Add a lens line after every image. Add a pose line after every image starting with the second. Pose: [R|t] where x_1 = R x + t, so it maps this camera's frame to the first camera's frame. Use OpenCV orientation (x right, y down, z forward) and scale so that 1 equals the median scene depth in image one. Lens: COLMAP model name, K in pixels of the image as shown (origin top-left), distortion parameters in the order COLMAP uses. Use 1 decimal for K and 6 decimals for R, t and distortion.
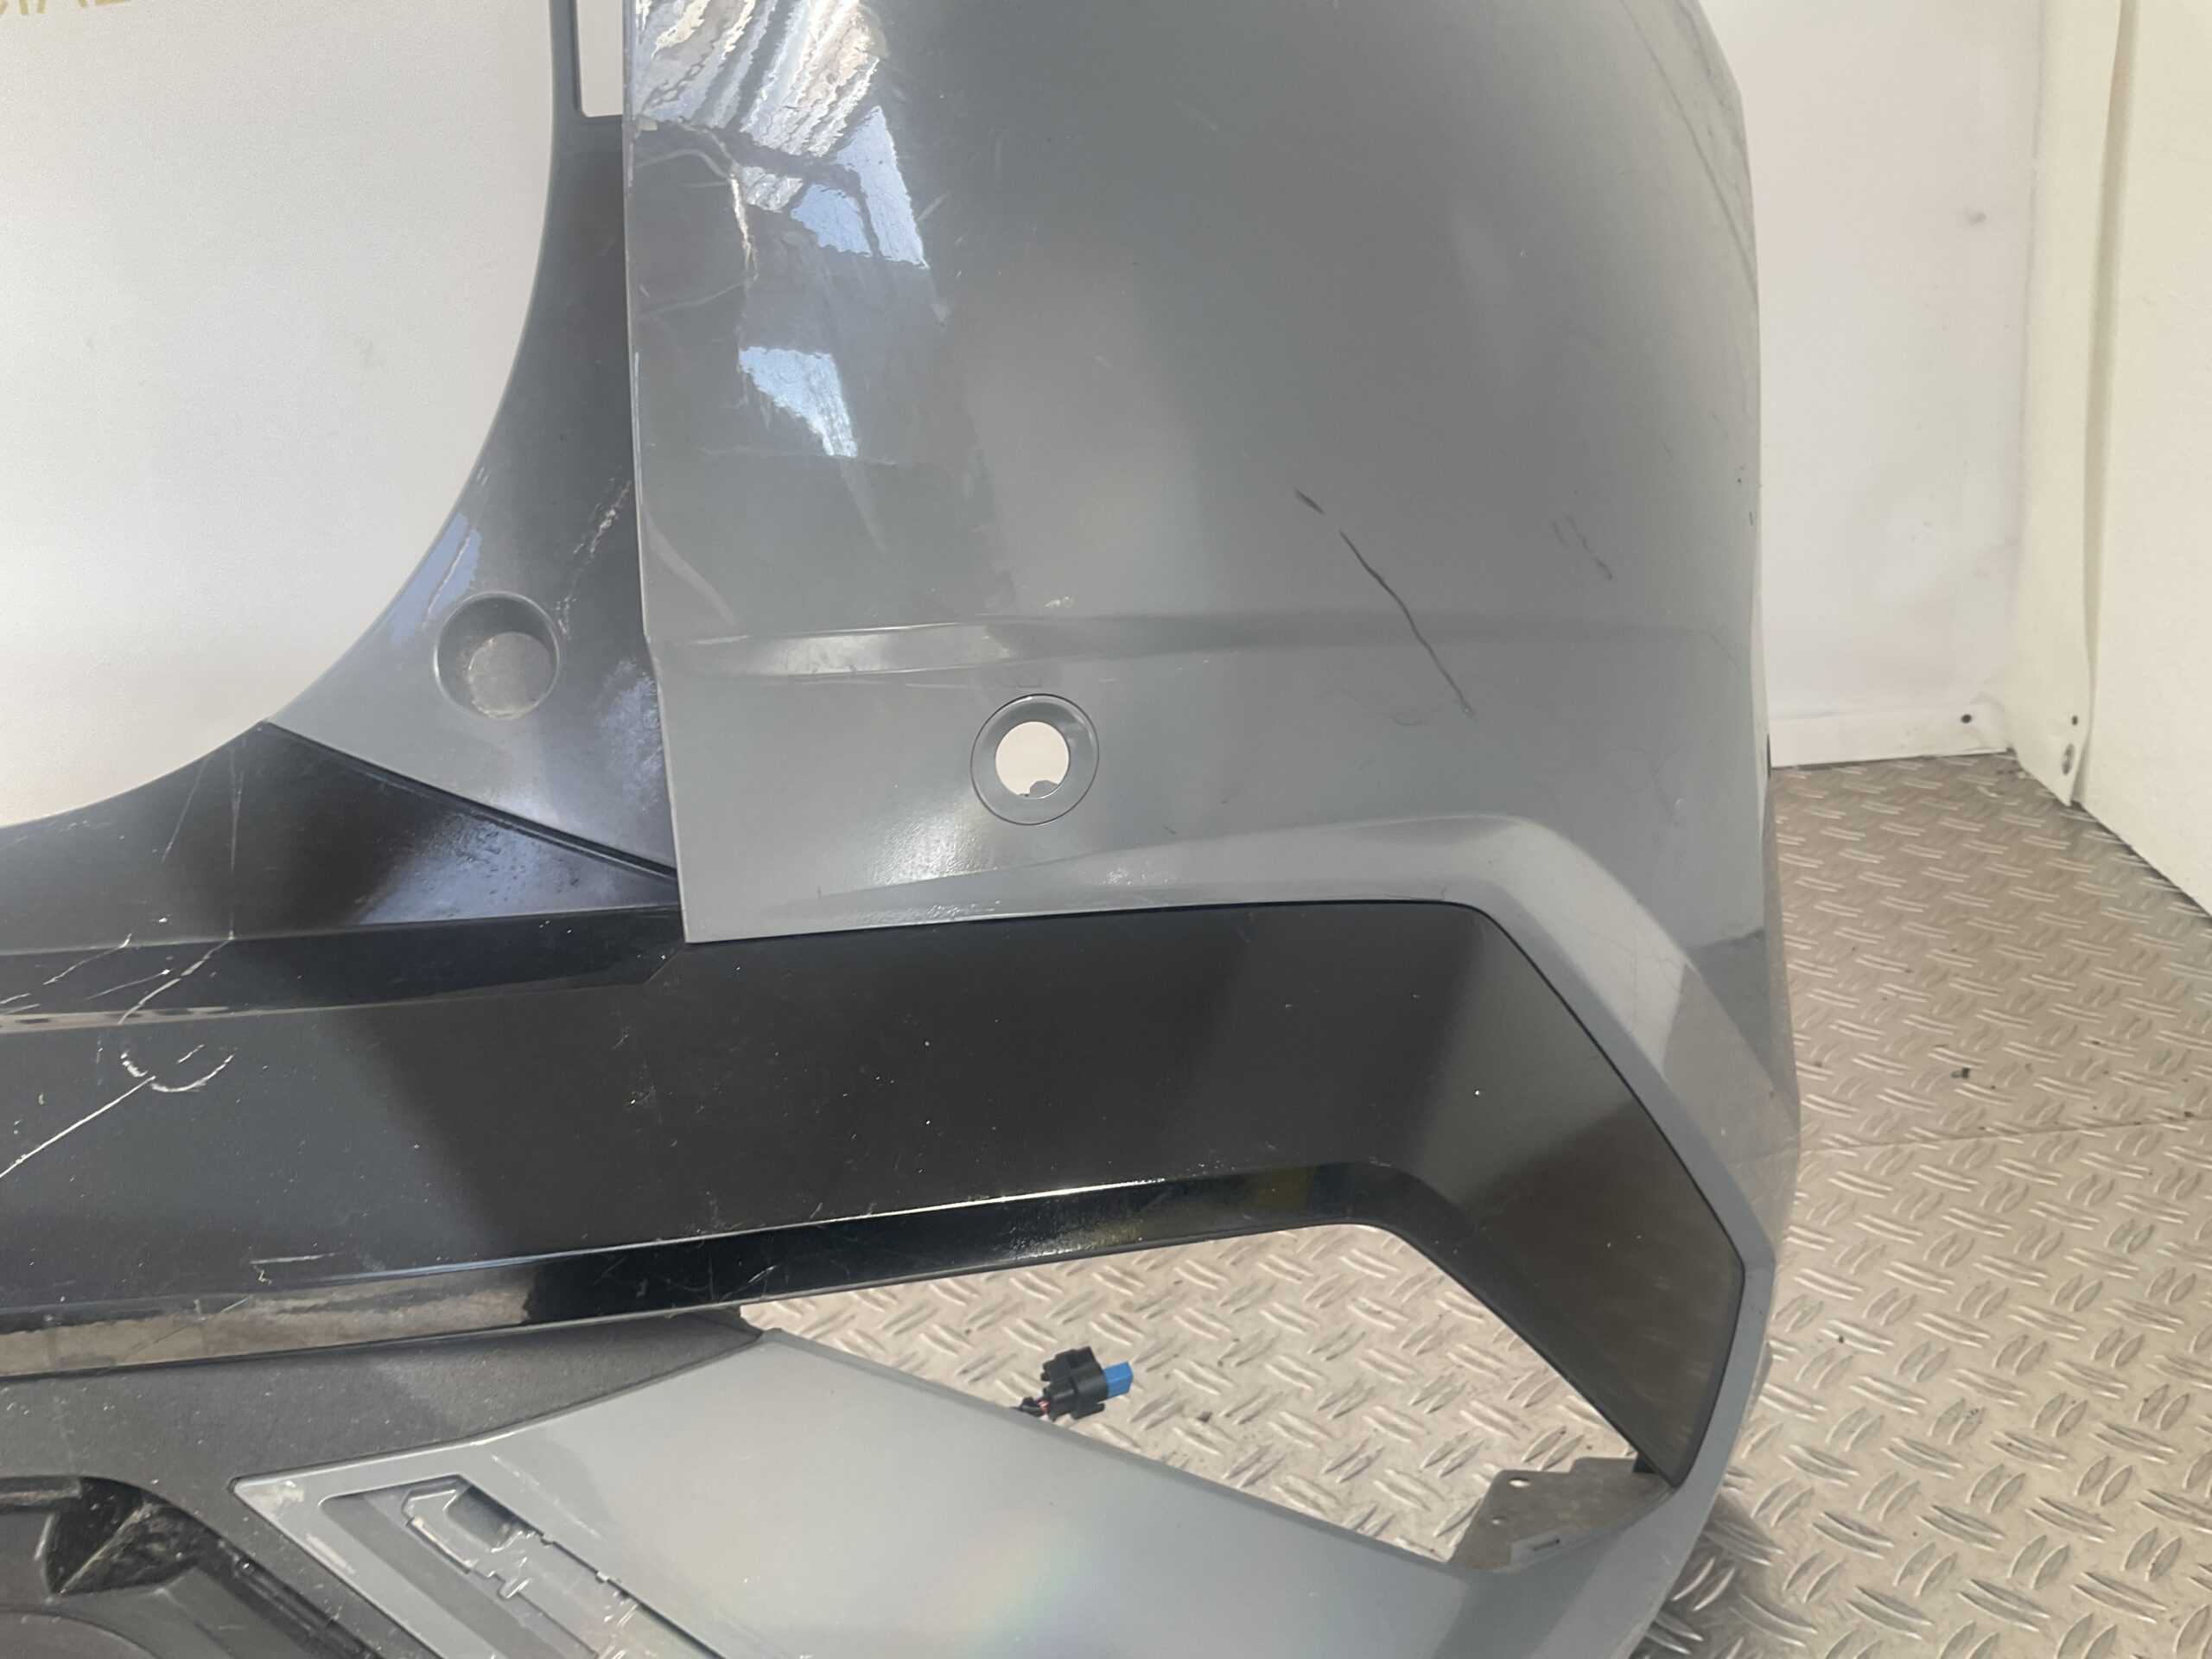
lens RADIAL K [[1853.4, 0, 1100.6], [0, 1853.4, 824.2], [0, 0, 1]] dist [0.066676, -0.132587]
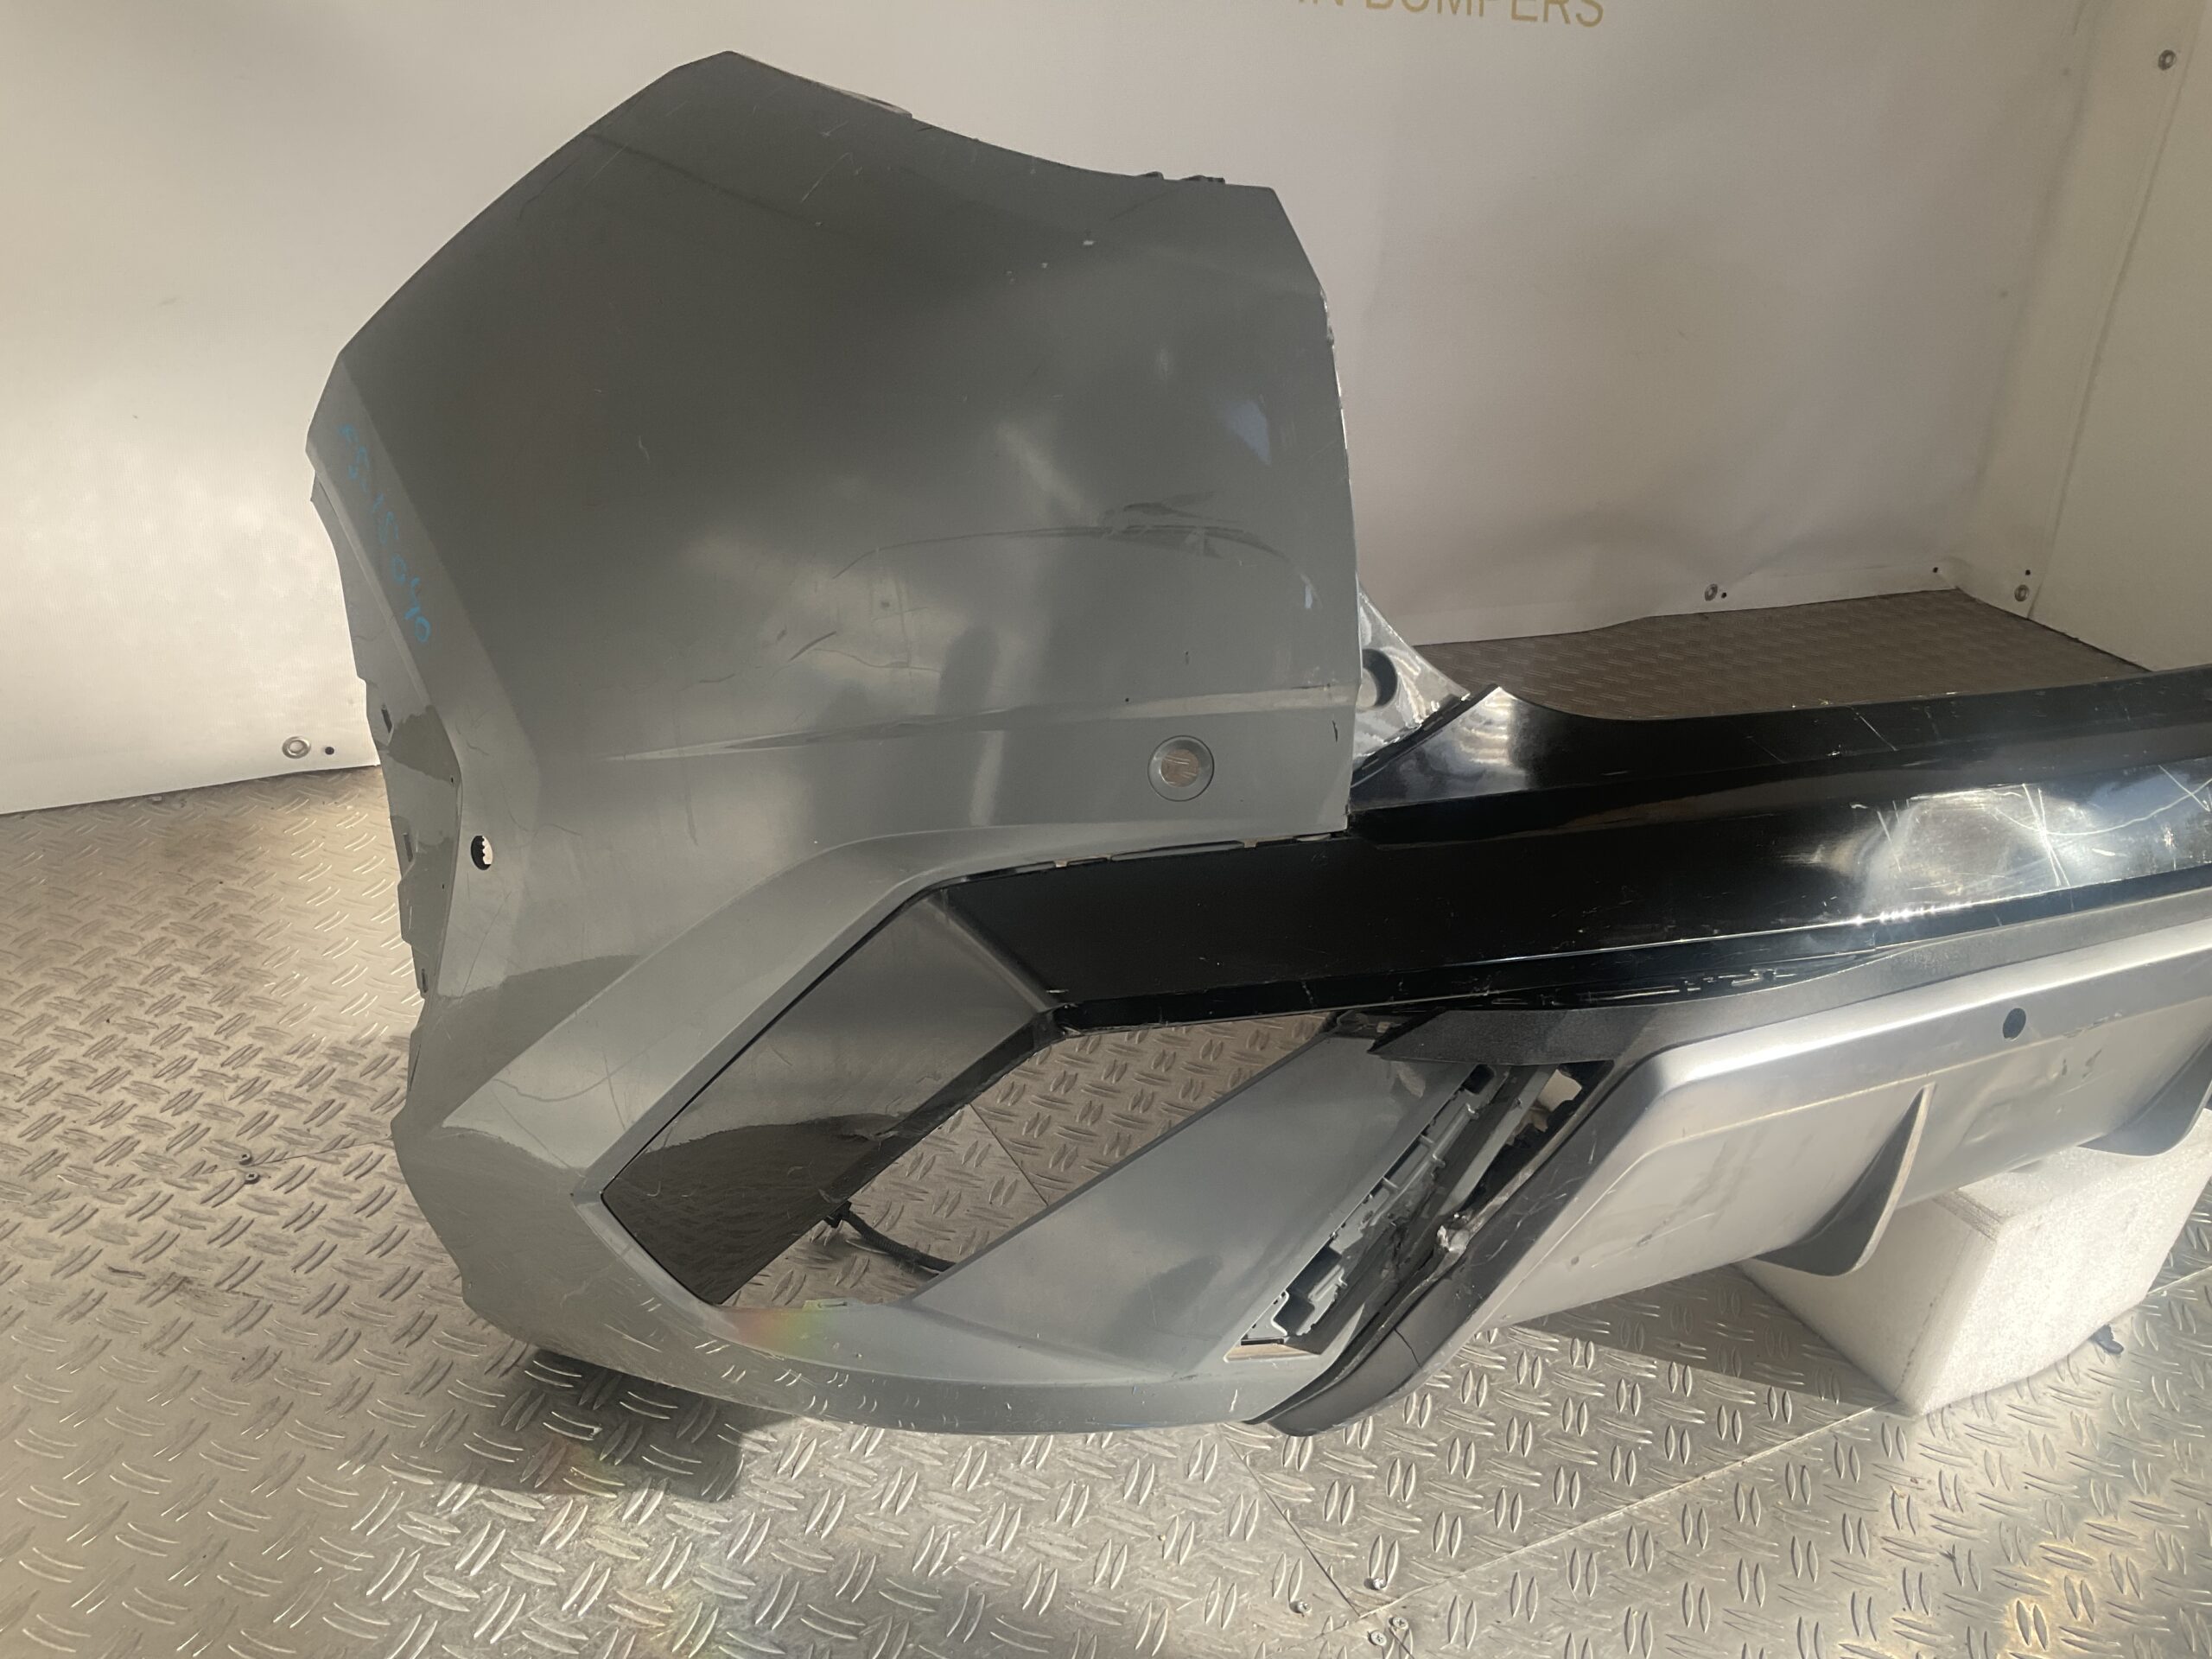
lens RADIAL K [[1853.4, 0, 1113.0], [0, 1853.4, 824.5], [0, 0, 1]] dist [0.066676, -0.132587]
pose [[0.835898, -0.059586, 0.545642, -2.022315], [0.010780, 0.995681, 0.092217, 0.016330], [-0.548780, -0.071202, 0.832929, -0.128075]]
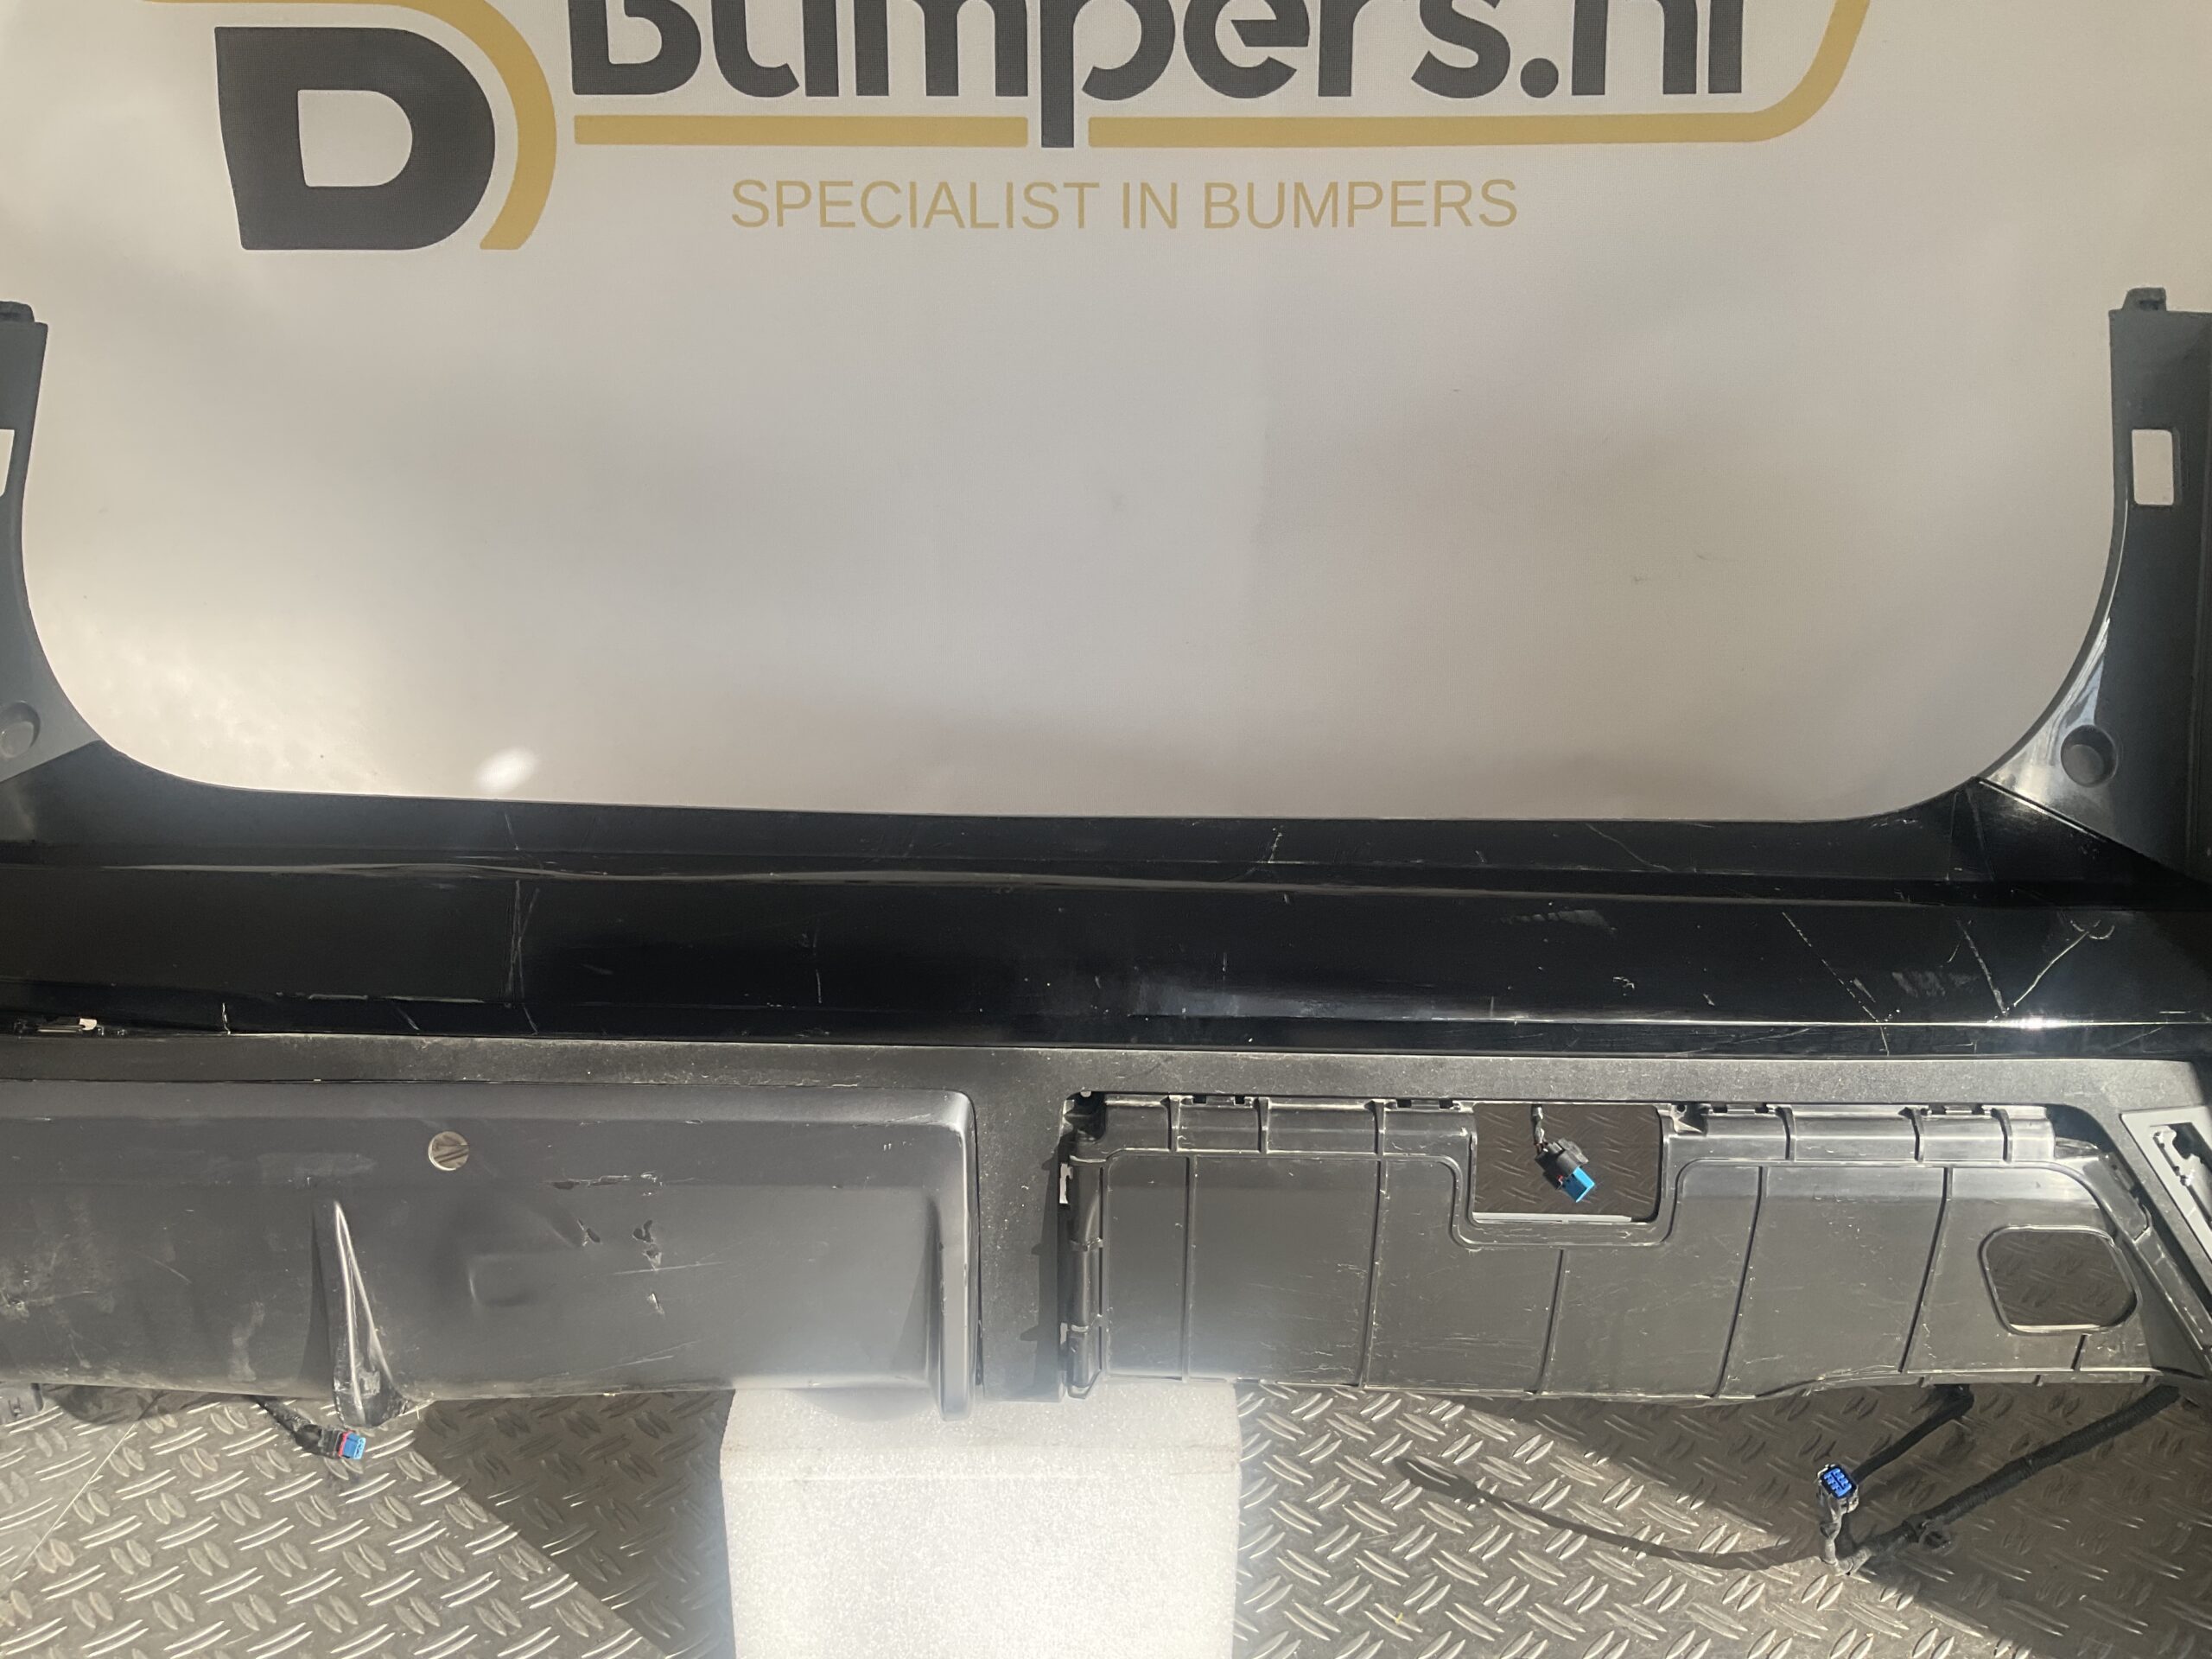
lens RADIAL K [[1853.4, 0, 1106.8], [0, 1853.4, 818.5], [0, 0, 1]] dist [0.066676, -0.132587]
pose [[0.993204, 0.085157, 0.079337, -0.796398], [-0.079769, 0.994438, -0.068771, 0.105774], [-0.084752, 0.061975, 0.994473, -0.488066]]
